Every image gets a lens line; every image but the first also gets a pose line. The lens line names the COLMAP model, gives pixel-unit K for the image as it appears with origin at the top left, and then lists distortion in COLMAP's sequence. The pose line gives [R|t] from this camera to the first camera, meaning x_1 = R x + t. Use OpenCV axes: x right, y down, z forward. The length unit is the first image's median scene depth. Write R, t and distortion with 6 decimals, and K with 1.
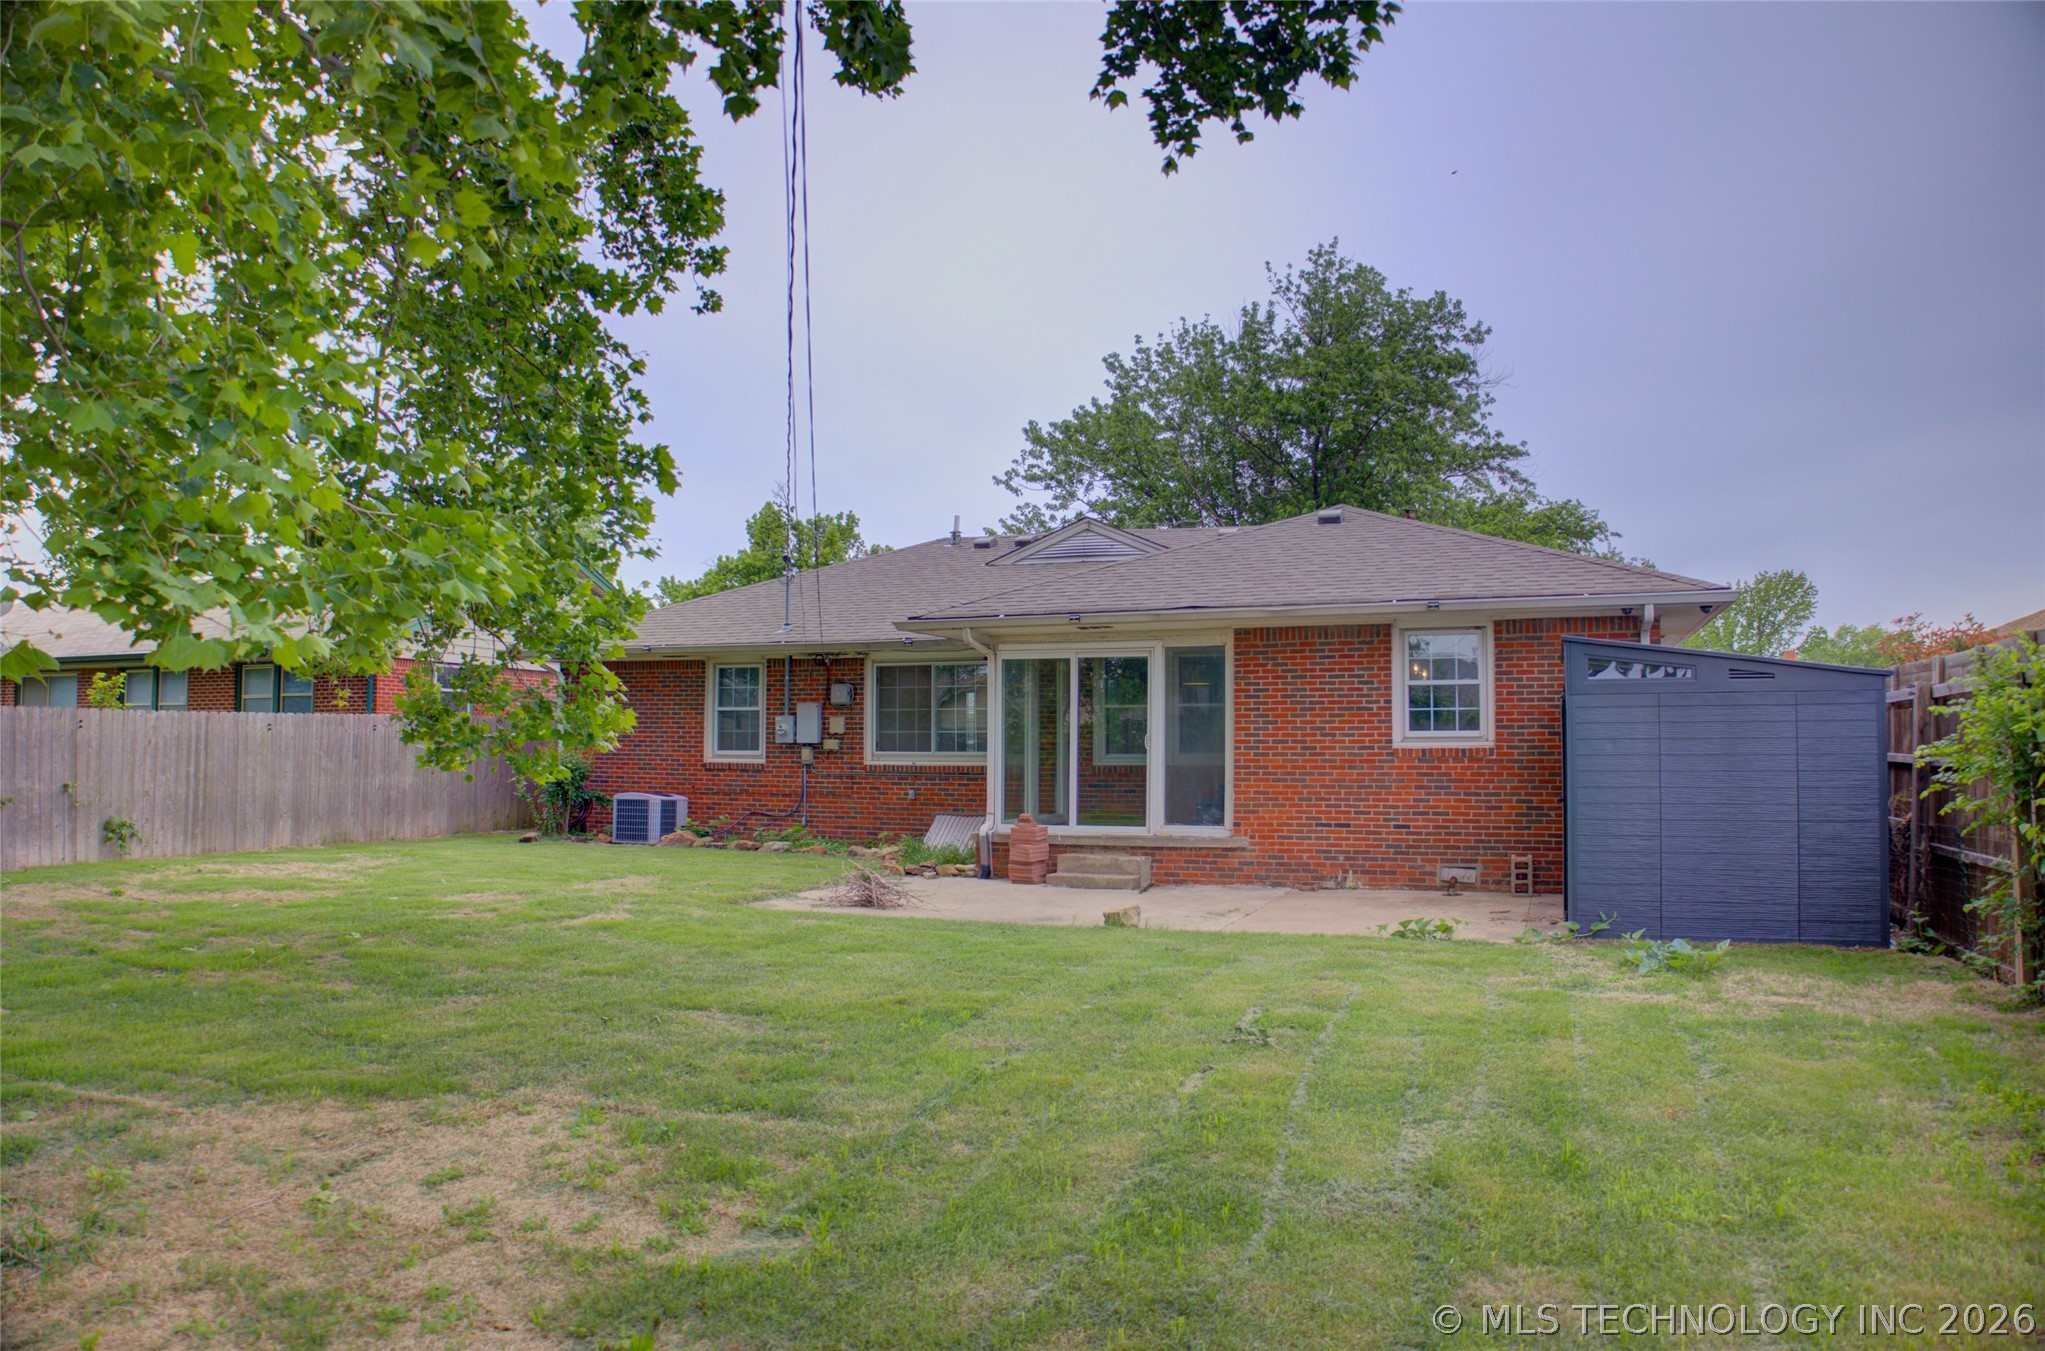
lens RADIAL K [[1371.0, 0, 1089.5], [0, 1371.0, 697.5], [0, 0, 1]] dist [-0.263163, 0.188580]
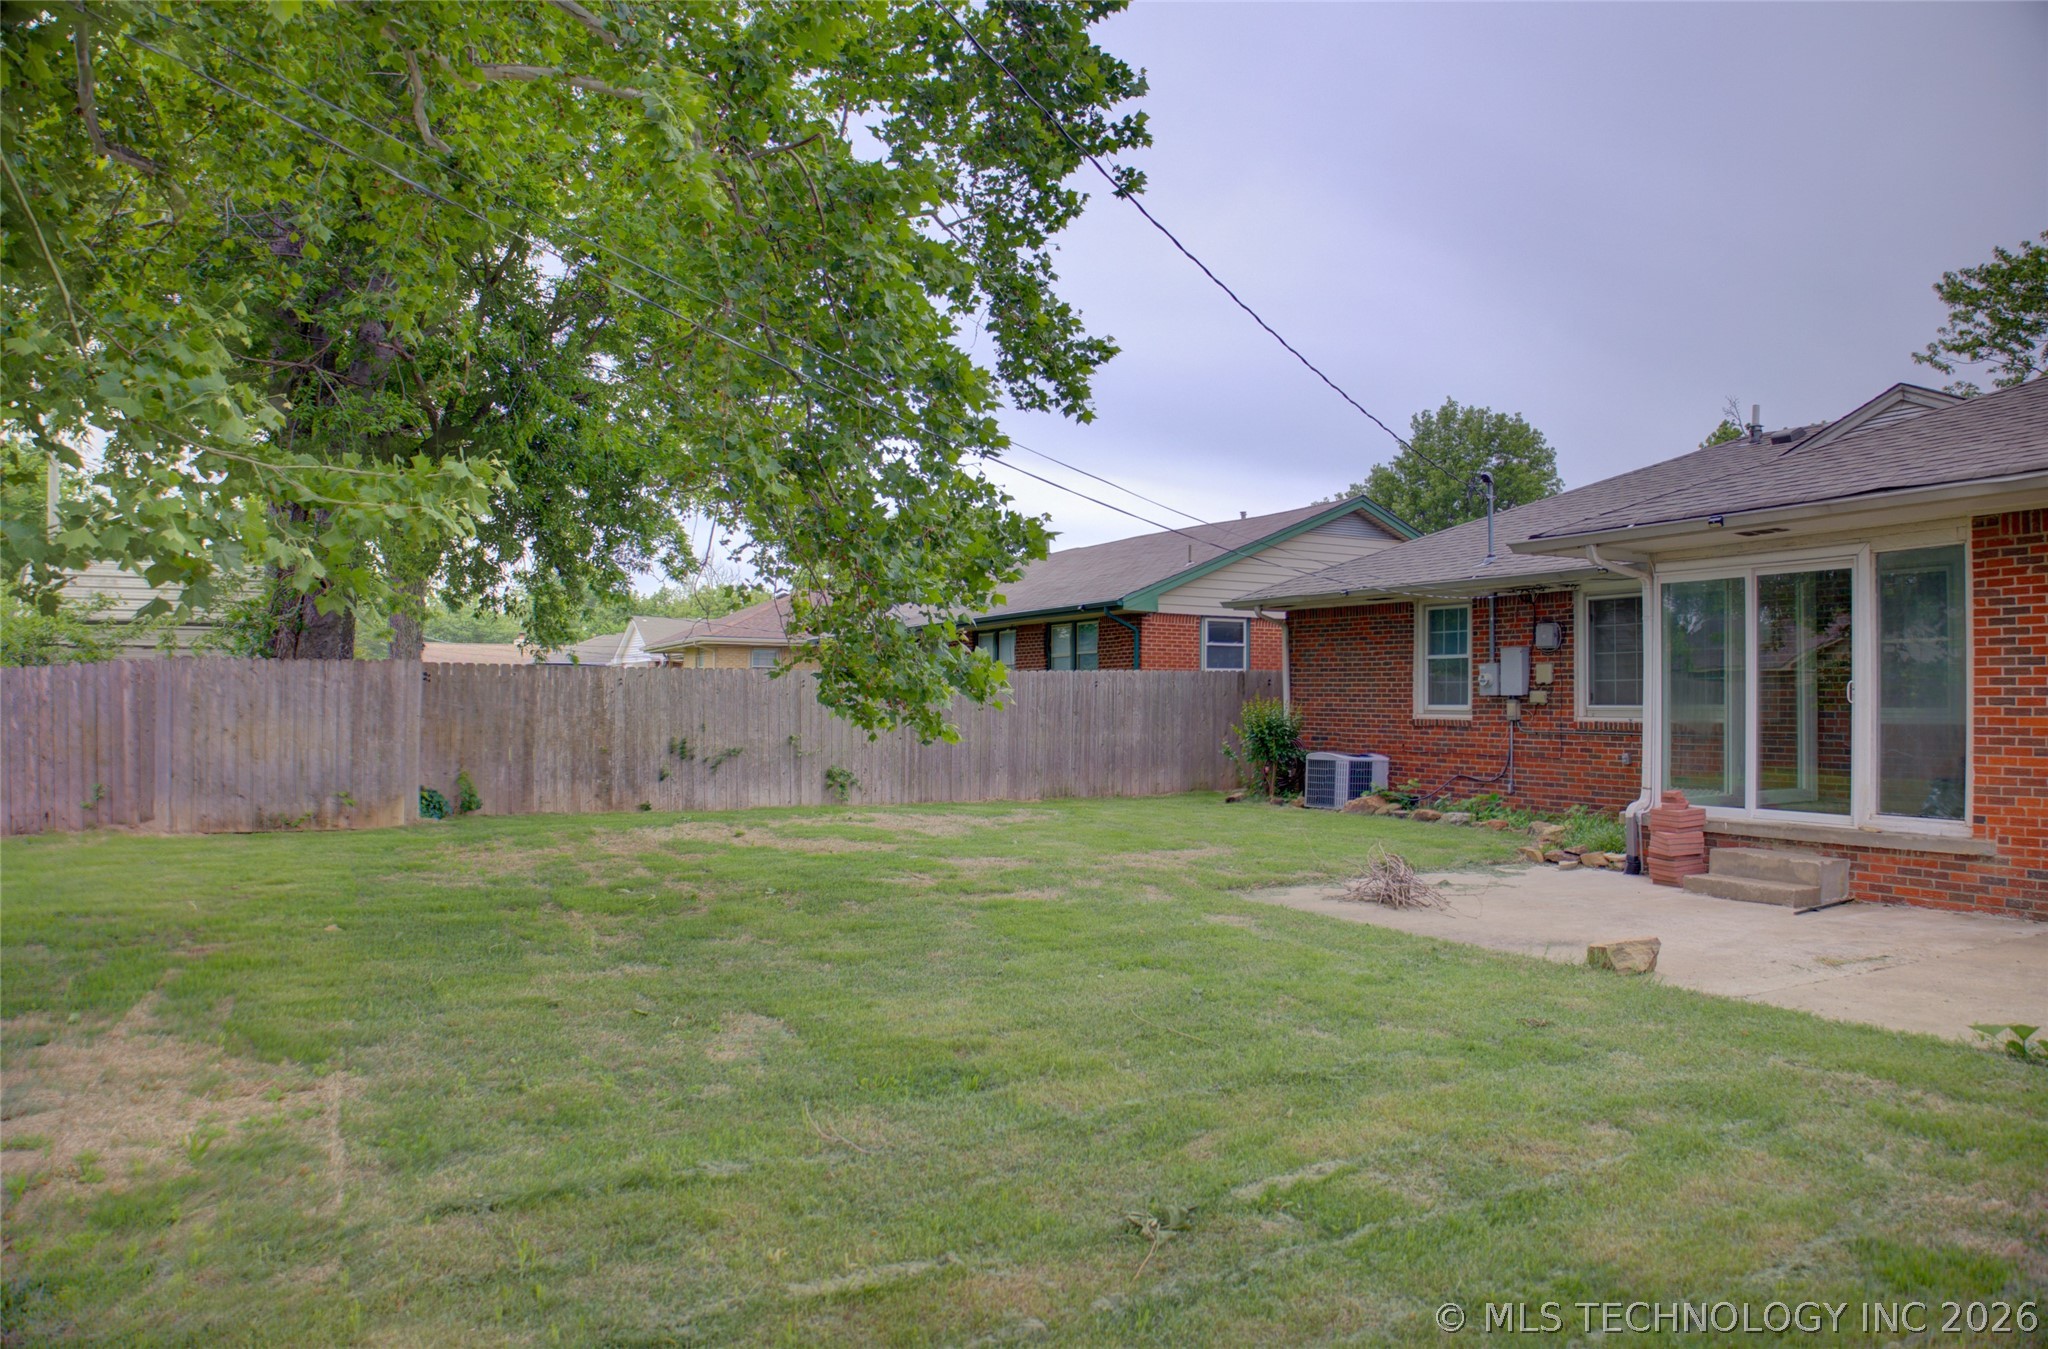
lens RADIAL K [[1388.0, 0, 1031.3], [0, 1388.0, 678.6], [0, 0, 1]] dist [-0.121122, 0.023058]
pose [[0.717562, -0.010484, -0.696416, 0.202485], [0.025853, 0.999599, 0.011589, 0.006916], [0.696015, -0.026320, 0.717545, 0.226421]]
